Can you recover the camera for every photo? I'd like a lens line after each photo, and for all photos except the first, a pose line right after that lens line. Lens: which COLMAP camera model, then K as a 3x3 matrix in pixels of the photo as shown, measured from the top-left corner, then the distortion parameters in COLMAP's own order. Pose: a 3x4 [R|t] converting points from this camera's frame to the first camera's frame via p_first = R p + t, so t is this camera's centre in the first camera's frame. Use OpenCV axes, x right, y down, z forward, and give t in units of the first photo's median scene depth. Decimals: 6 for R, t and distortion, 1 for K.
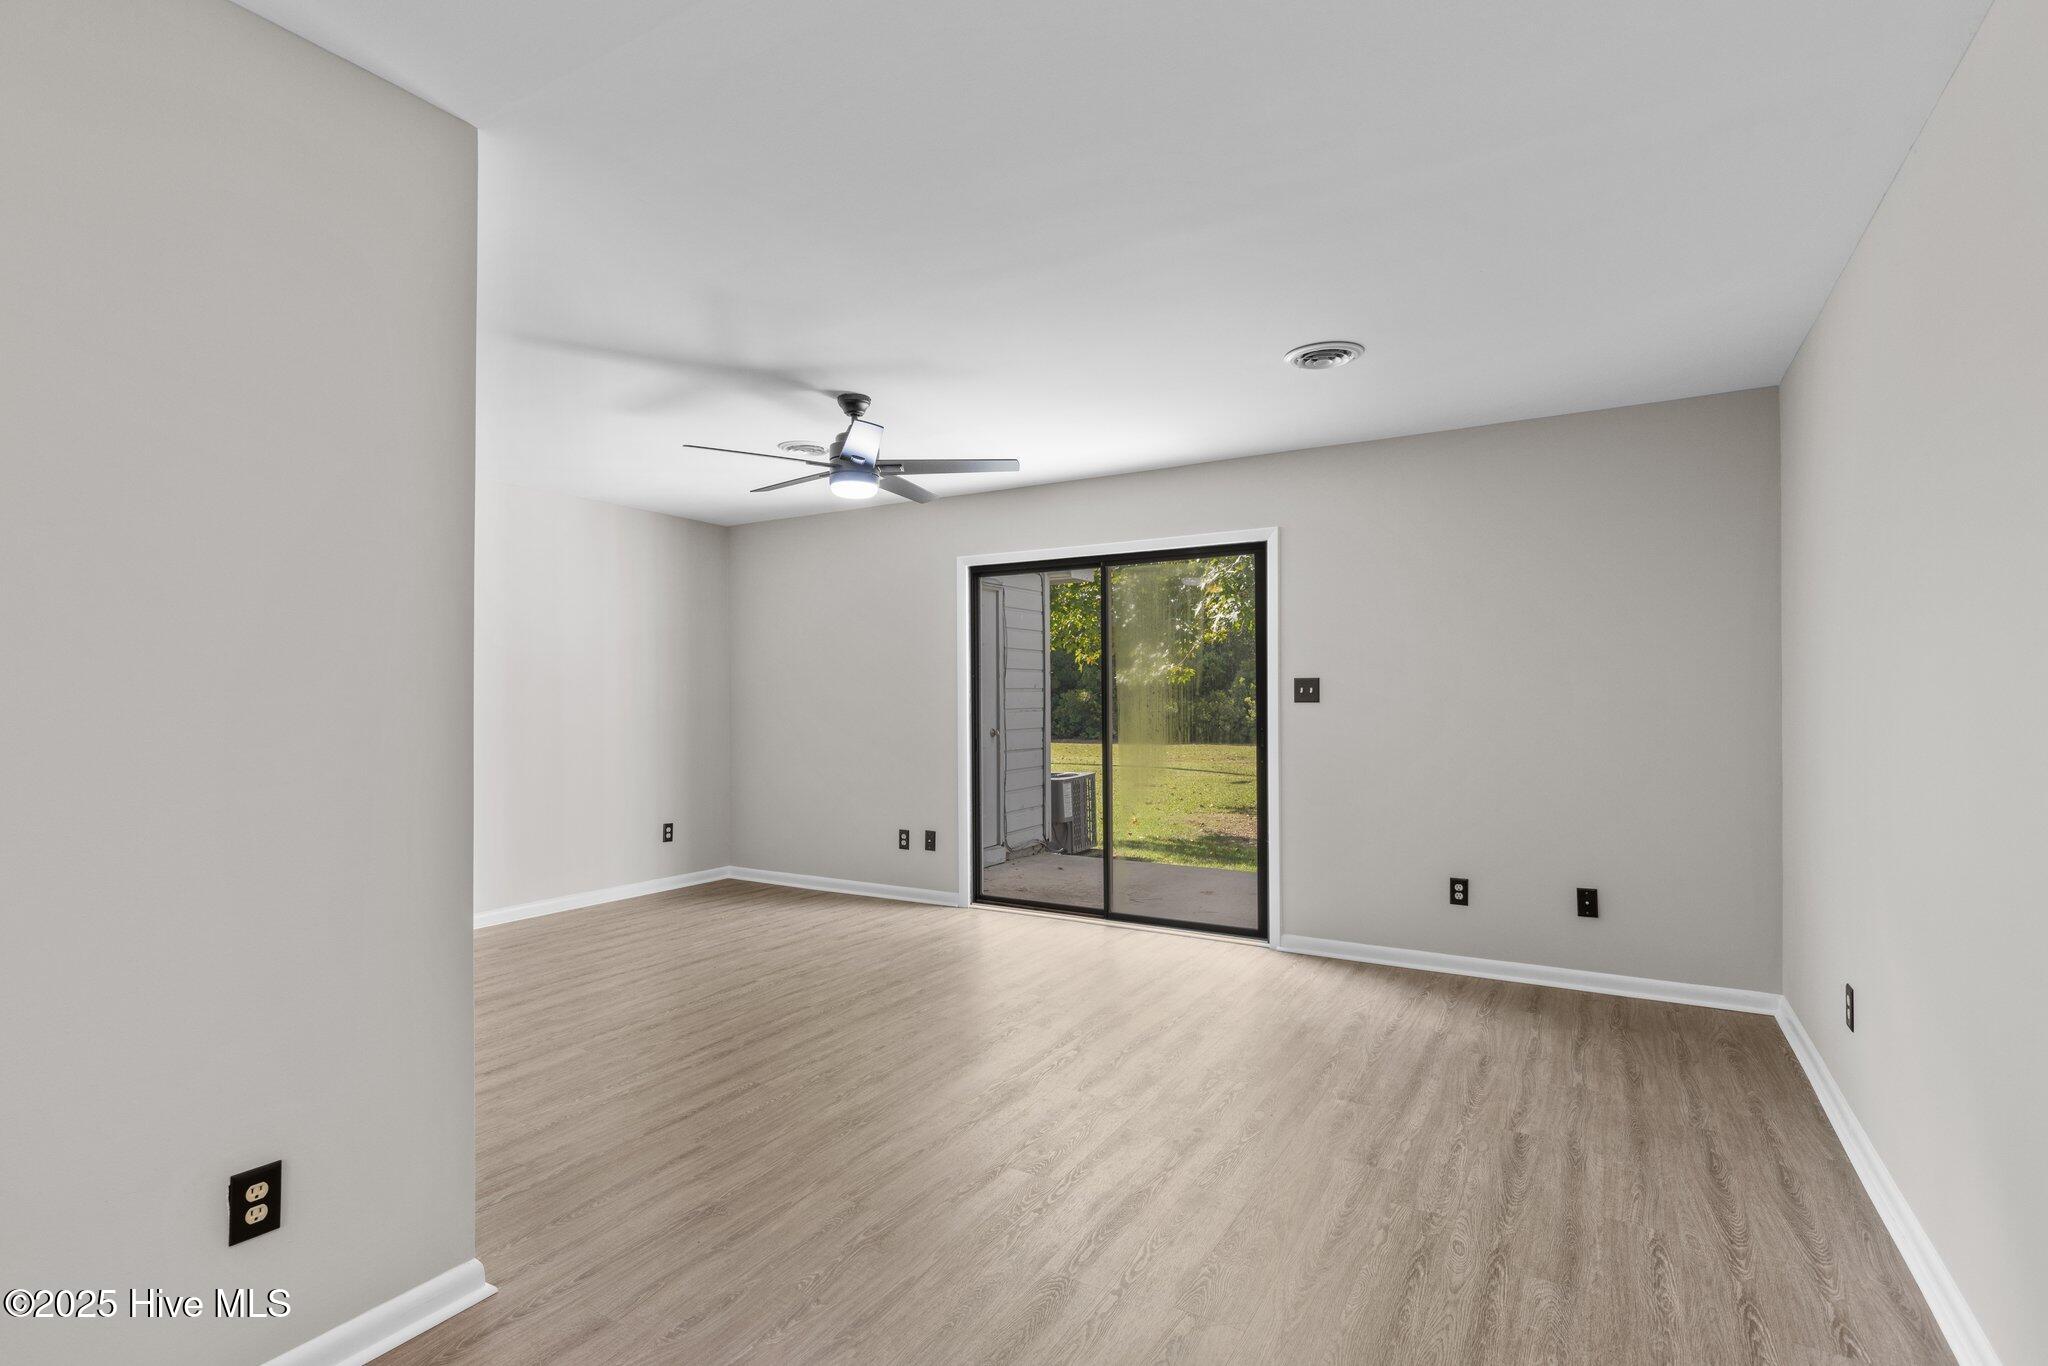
lens RADIAL K [[983.4, 0, 1019.3], [0, 983.4, 678.6], [0, 0, 1]] dist [0.003864, 0.000556]
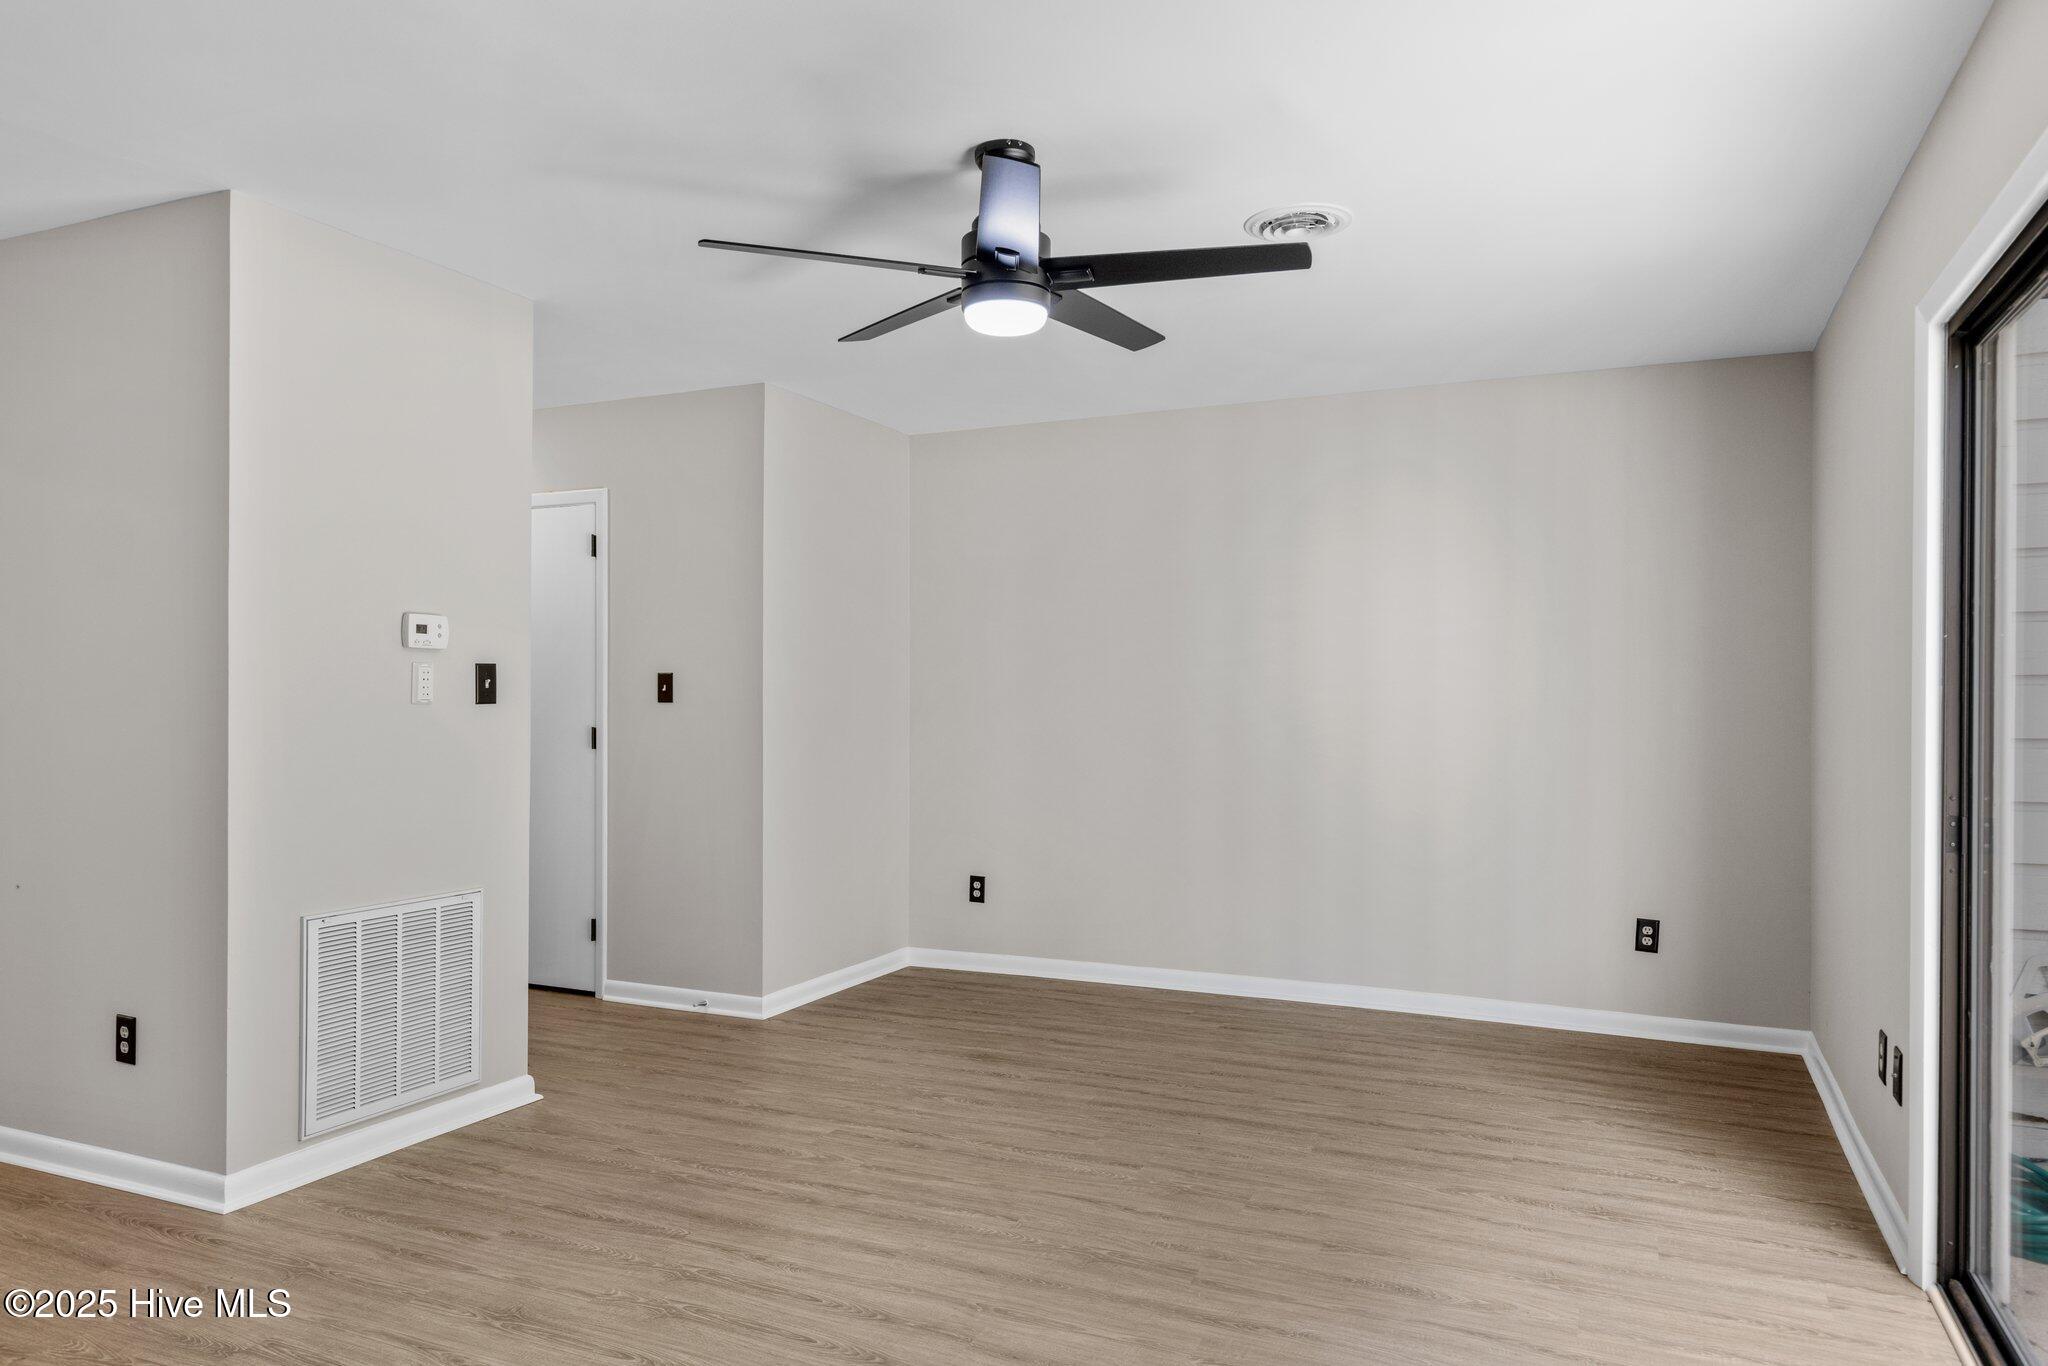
lens RADIAL K [[1334.3, 0, 1024.9], [0, 1334.3, 695.8], [0, 0, 1]] dist [0.007807, -0.002617]
pose [[0.107493, 0.007071, -0.994181, 0.416794], [0.014261, 0.999861, 0.008653, 0.011661], [0.994104, -0.015108, 0.107377, 0.674851]]
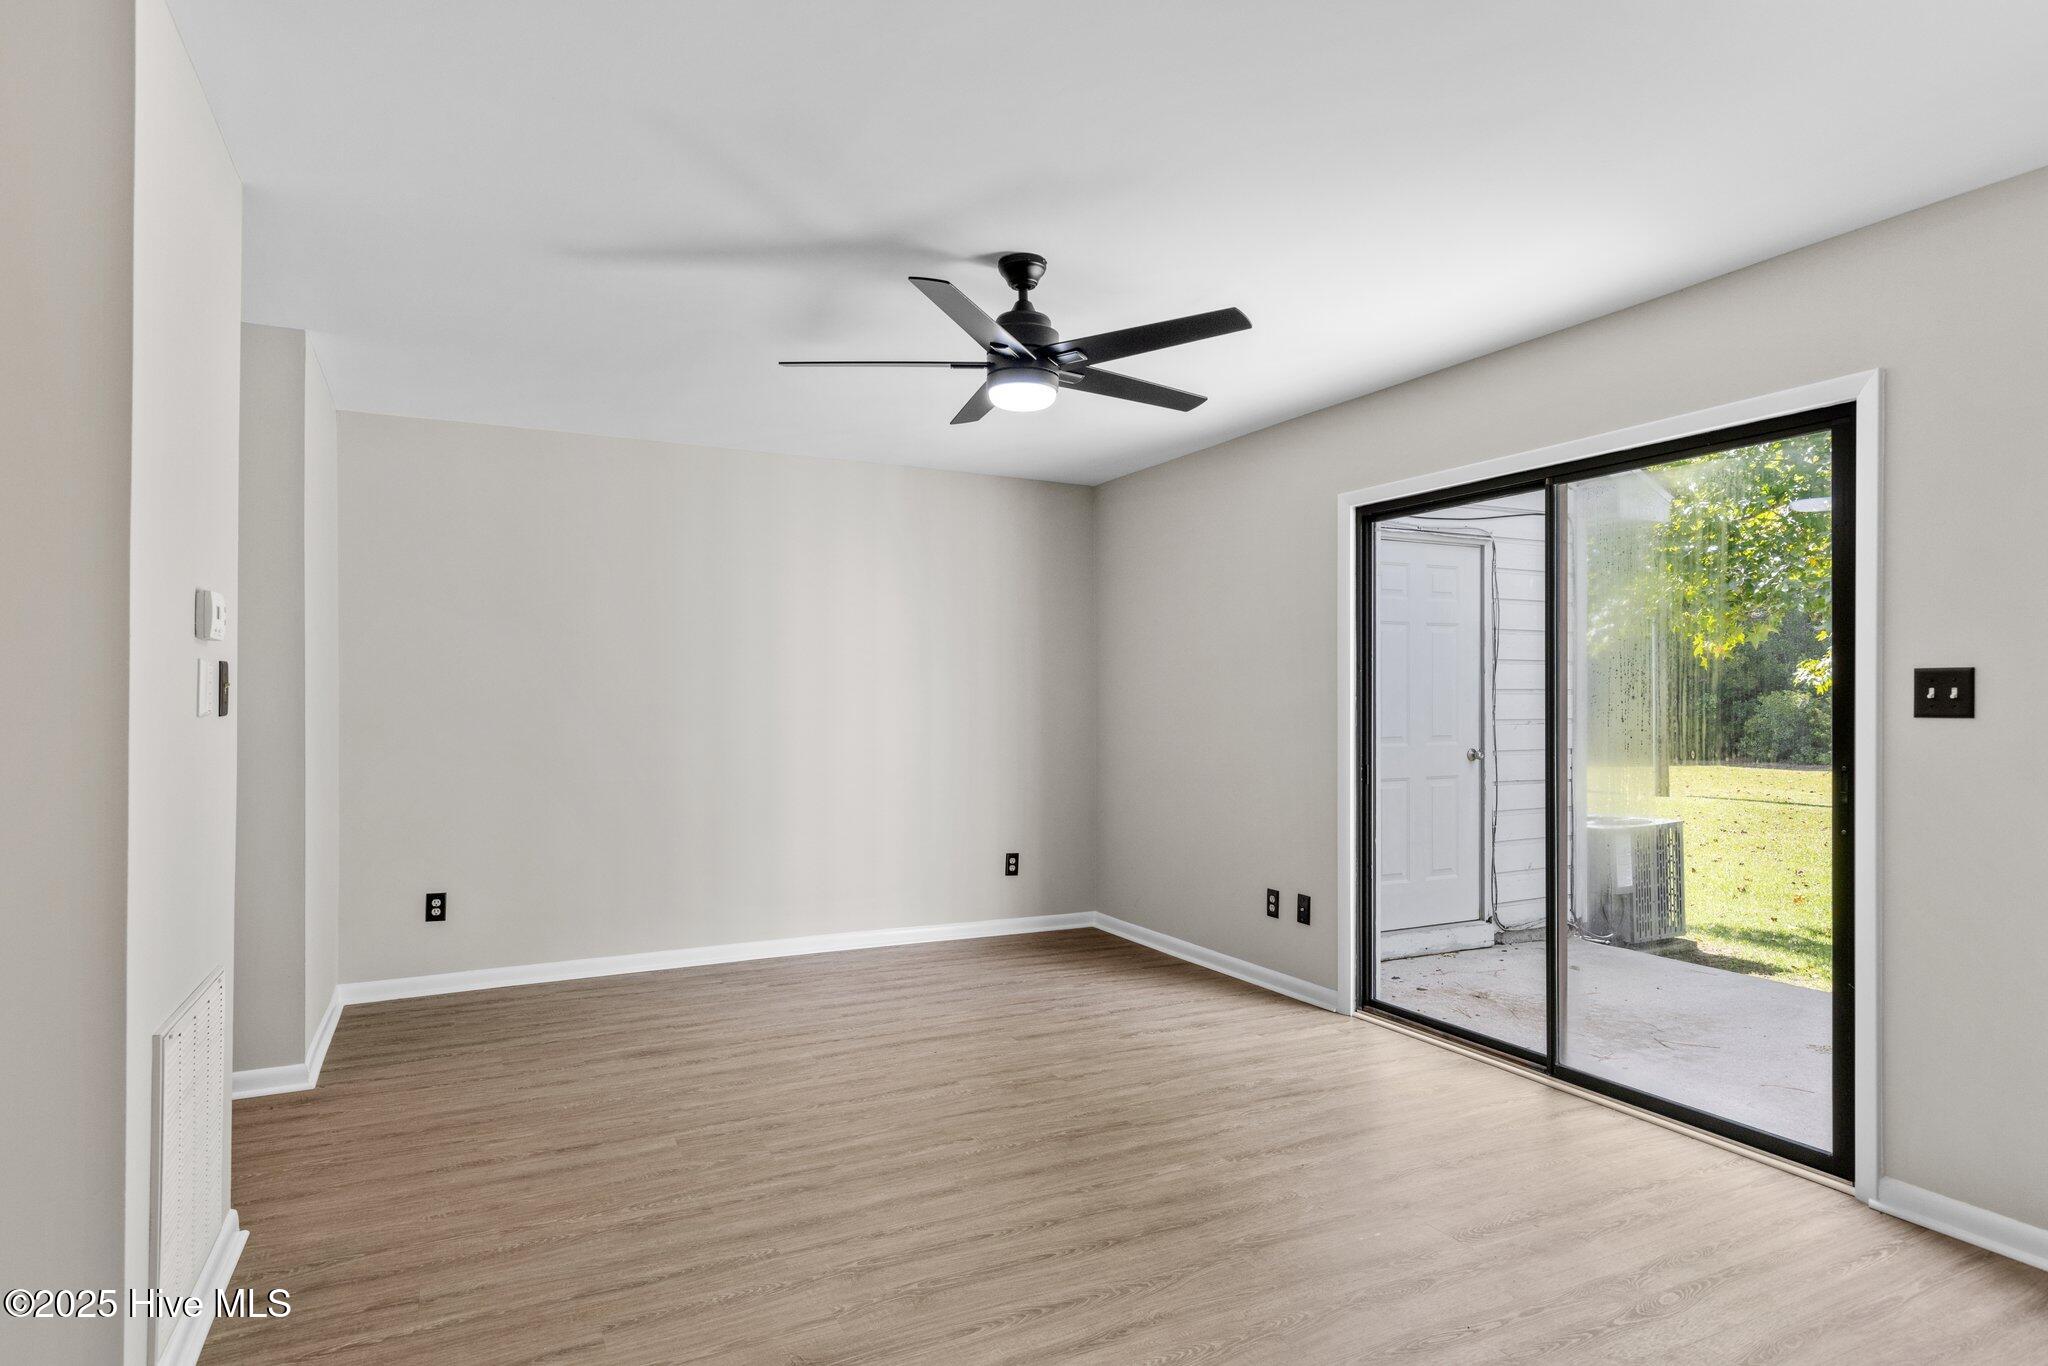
lens RADIAL K [[1133.7, 0, 1024.8], [0, 1133.7, 686.6], [0, 0, 1]] dist [0.004764, 0.000078]
pose [[0.845778, 0.000123, -0.533536, 0.184037], [0.003988, 0.999971, 0.006552, 0.002776], [0.533521, -0.007670, 0.845752, 0.244548]]
